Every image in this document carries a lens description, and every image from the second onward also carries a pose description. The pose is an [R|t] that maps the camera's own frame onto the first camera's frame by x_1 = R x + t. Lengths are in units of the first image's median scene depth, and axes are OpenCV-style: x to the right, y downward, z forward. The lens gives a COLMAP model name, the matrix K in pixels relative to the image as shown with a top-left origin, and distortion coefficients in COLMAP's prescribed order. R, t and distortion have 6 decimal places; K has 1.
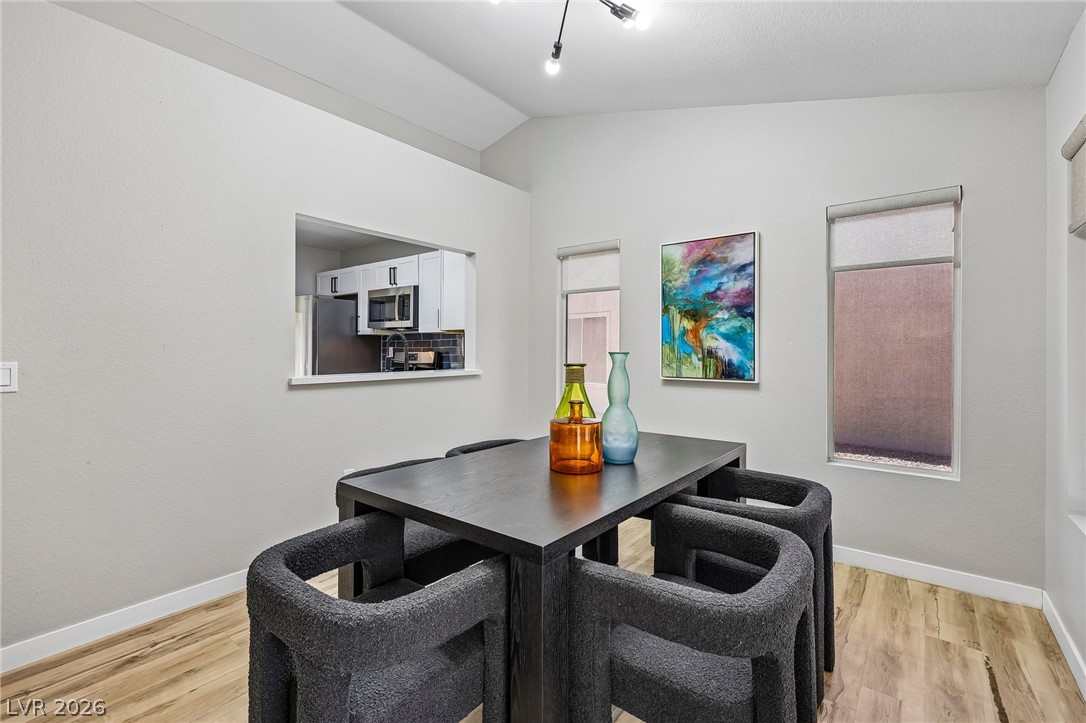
lens RADIAL K [[492.0, 0, 535.4], [0, 492.0, 358.1], [0, 0, 1]] dist [0.010903, 0.000082]
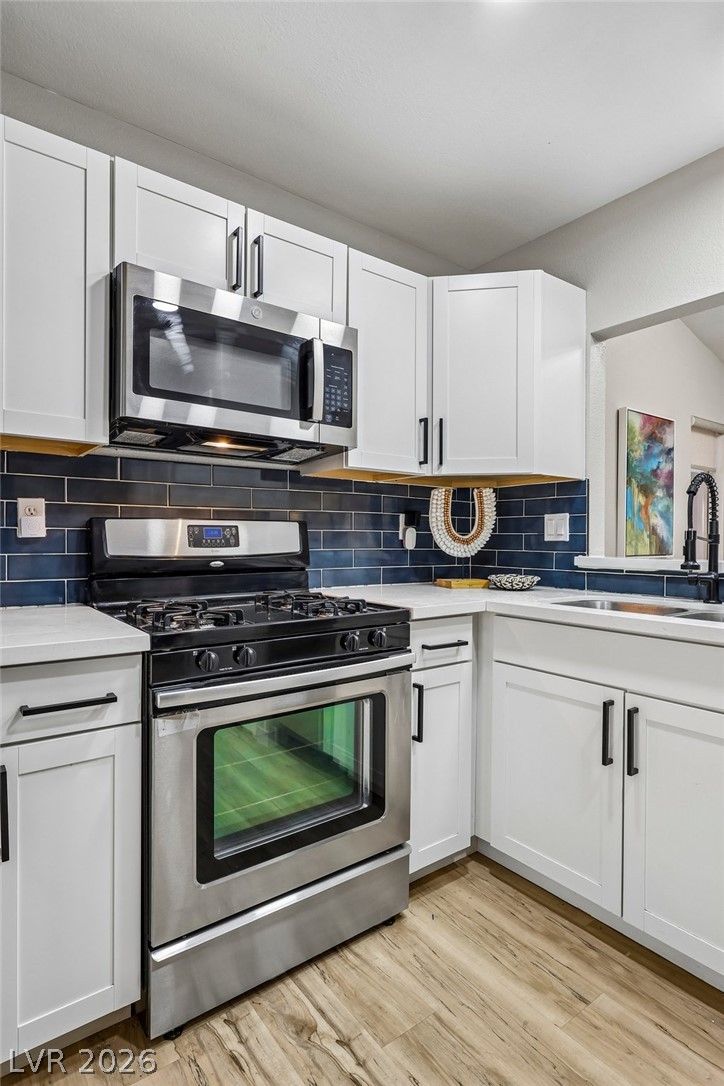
lens RADIAL K [[574.0, 0, 357.0], [0, 574.0, 539.1], [0, 0, 1]] dist [-0.001874, 0.000667]
pose [[0.241709, -0.005193, 0.970335, -0.928753], [0.009721, 0.999948, 0.002930, -0.000919], [-0.970300, 0.008725, 0.241747, 1.302594]]
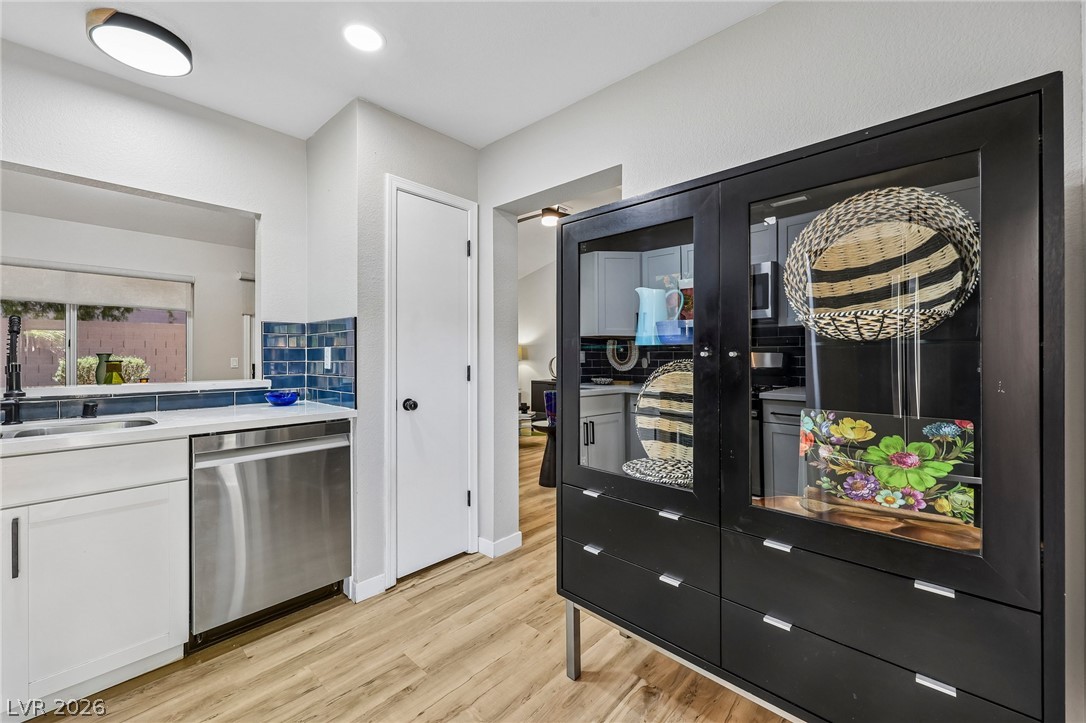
lens RADIAL K [[438.1, 0, 544.1], [0, 438.1, 362.5], [0, 0, 1]] dist [0.000061, 0.000455]
pose [[-0.998089, -0.002538, 0.061745, -0.953993], [-0.000436, 0.999420, 0.034038, -0.023814], [-0.061796, 0.033946, -0.997511, 1.580065]]
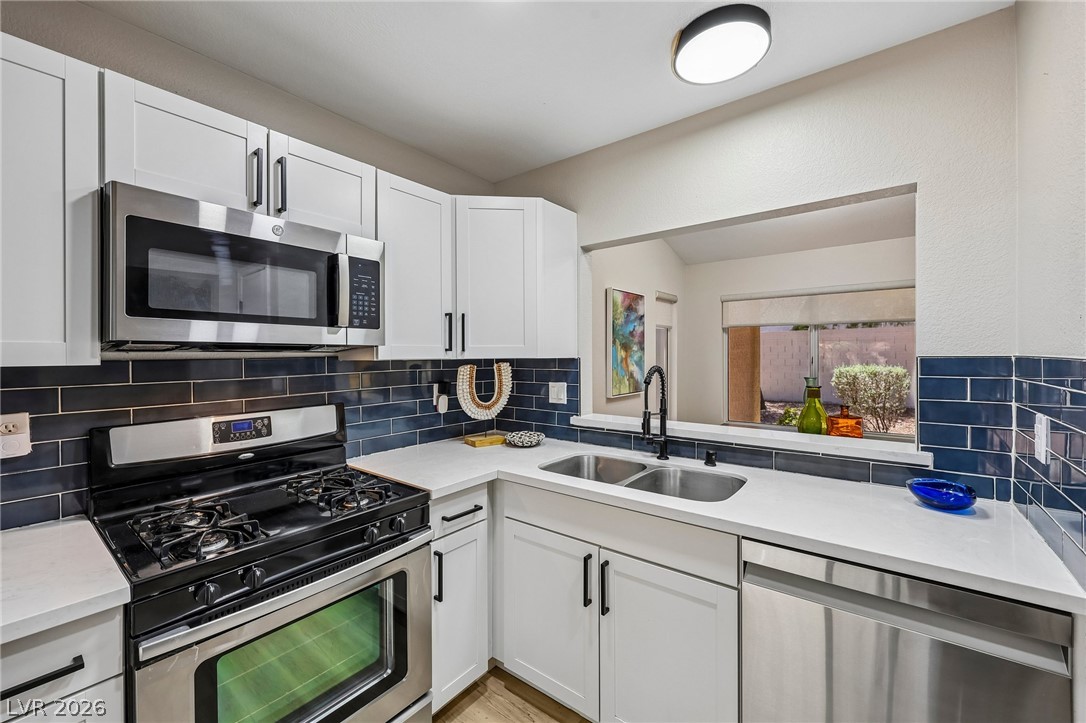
lens RADIAL K [[438.1, 0, 545.6], [0, 438.1, 354.4], [0, 0, 1]] dist [0.000061, 0.000455]
pose [[-0.022091, -0.005672, 0.999740, -0.878976], [0.020181, 0.999778, 0.006118, -0.080650], [-0.999552, 0.020311, -0.021972, 1.266670]]
